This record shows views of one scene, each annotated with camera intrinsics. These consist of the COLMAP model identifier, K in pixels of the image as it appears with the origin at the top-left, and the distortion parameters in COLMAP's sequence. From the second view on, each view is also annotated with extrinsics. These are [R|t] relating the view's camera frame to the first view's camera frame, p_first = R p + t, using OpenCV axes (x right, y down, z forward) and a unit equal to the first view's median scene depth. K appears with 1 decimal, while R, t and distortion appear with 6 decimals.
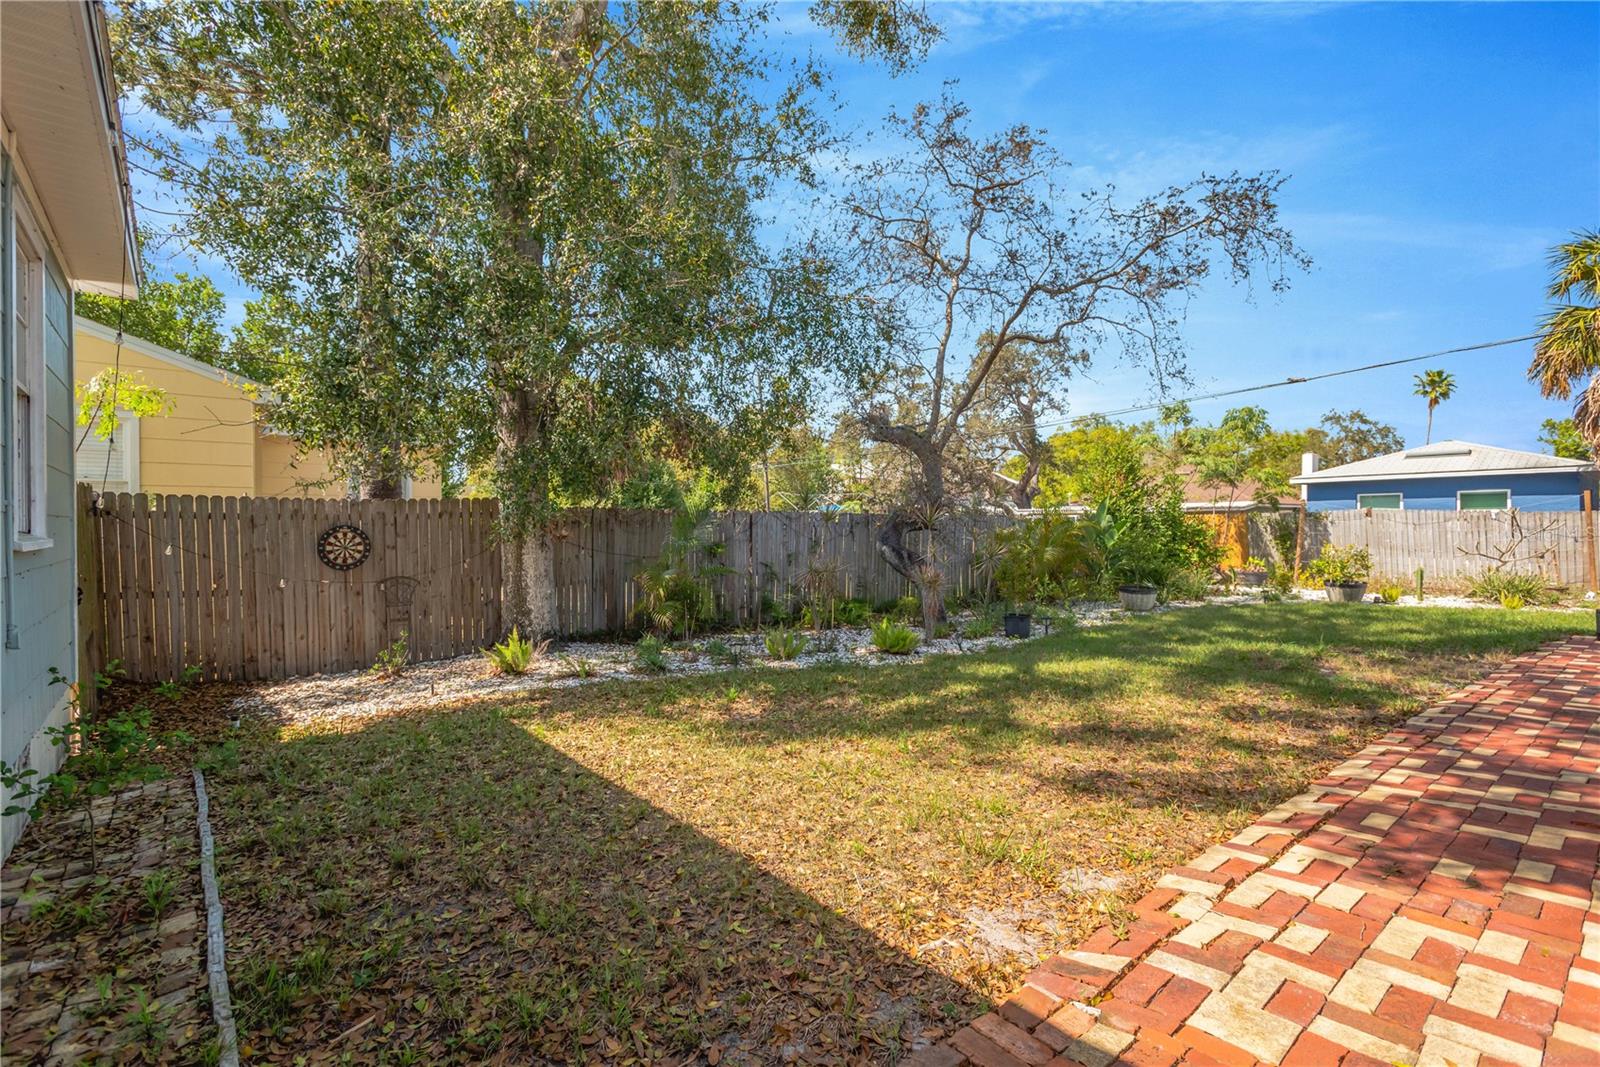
lens RADIAL K [[739.1, 0, 797.0], [0, 739.1, 529.8], [0, 0, 1]] dist [0.014677, -0.001321]
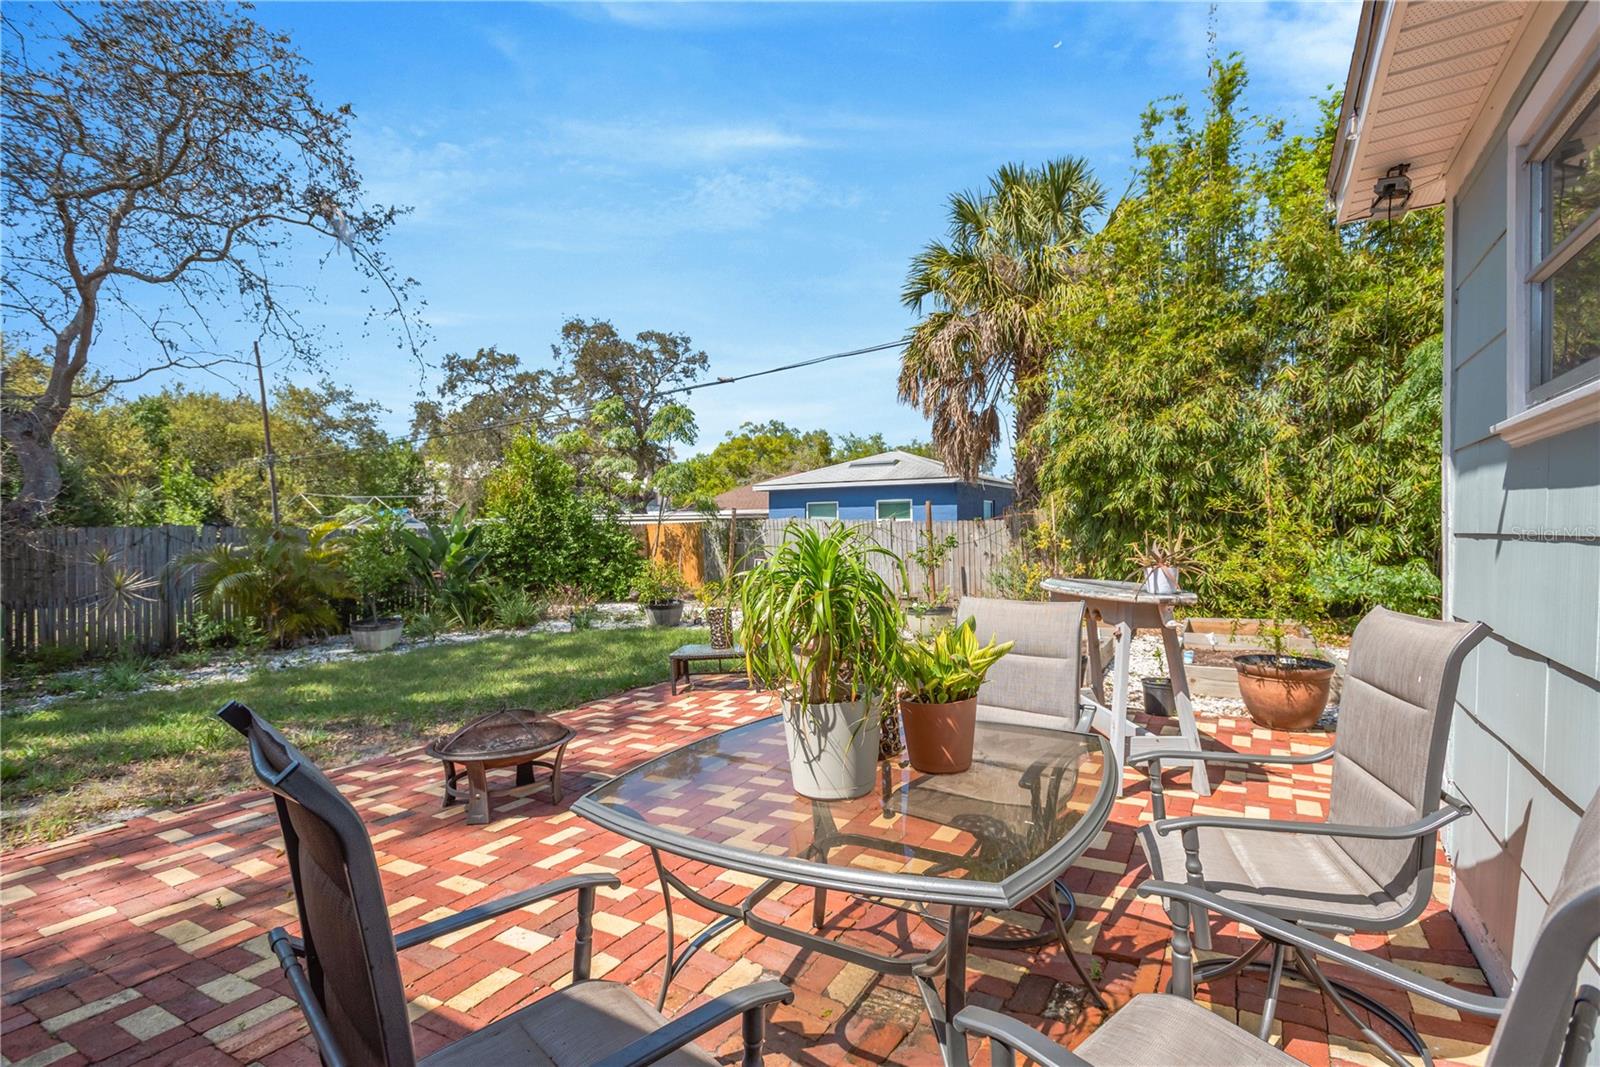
lens RADIAL K [[739.1, 0, 793.9], [0, 739.1, 534.4], [0, 0, 1]] dist [0.014677, -0.001321]
pose [[0.955649, -0.006073, 0.294446, 0.479436], [0.005360, 0.999980, 0.003228, -0.009349], [-0.294459, -0.001506, 0.955663, 0.081005]]
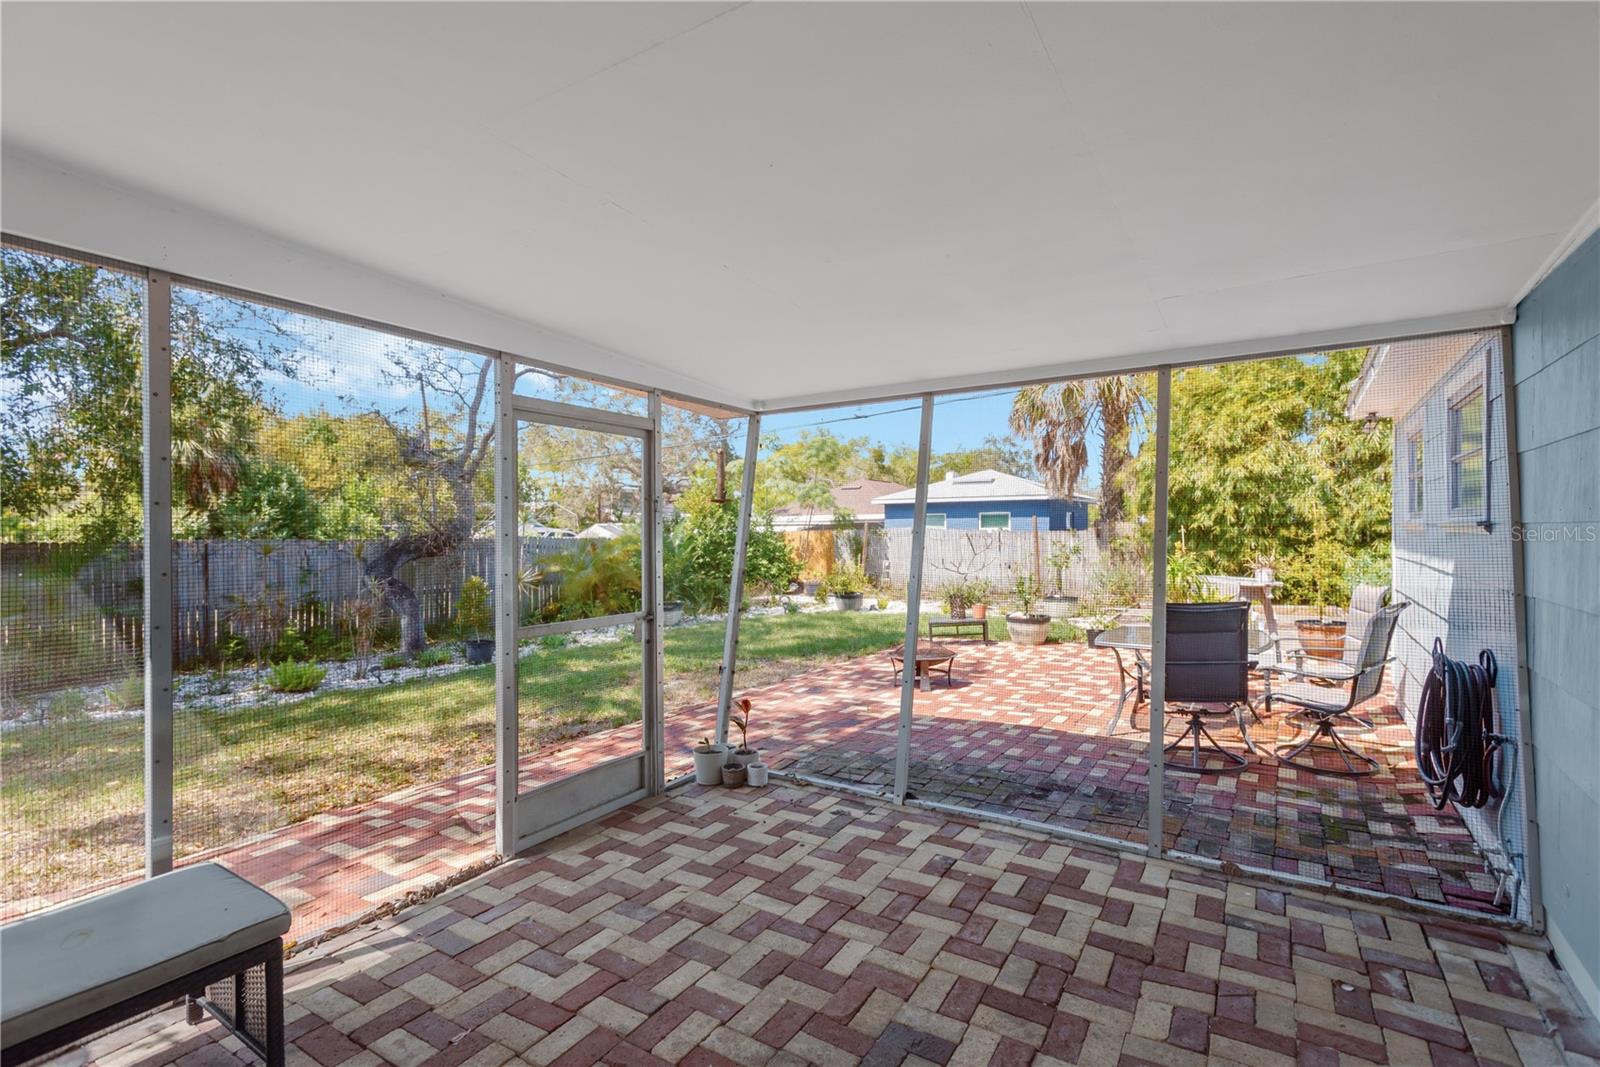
lens RADIAL K [[739.1, 0, 801.2], [0, 739.1, 526.4], [0, 0, 1]] dist [0.014677, -0.001321]
pose [[0.955669, -0.000468, 0.294442, 0.242600], [0.002105, 0.999984, -0.005245, -0.023025], [-0.294435, 0.005632, 0.955655, -0.077735]]
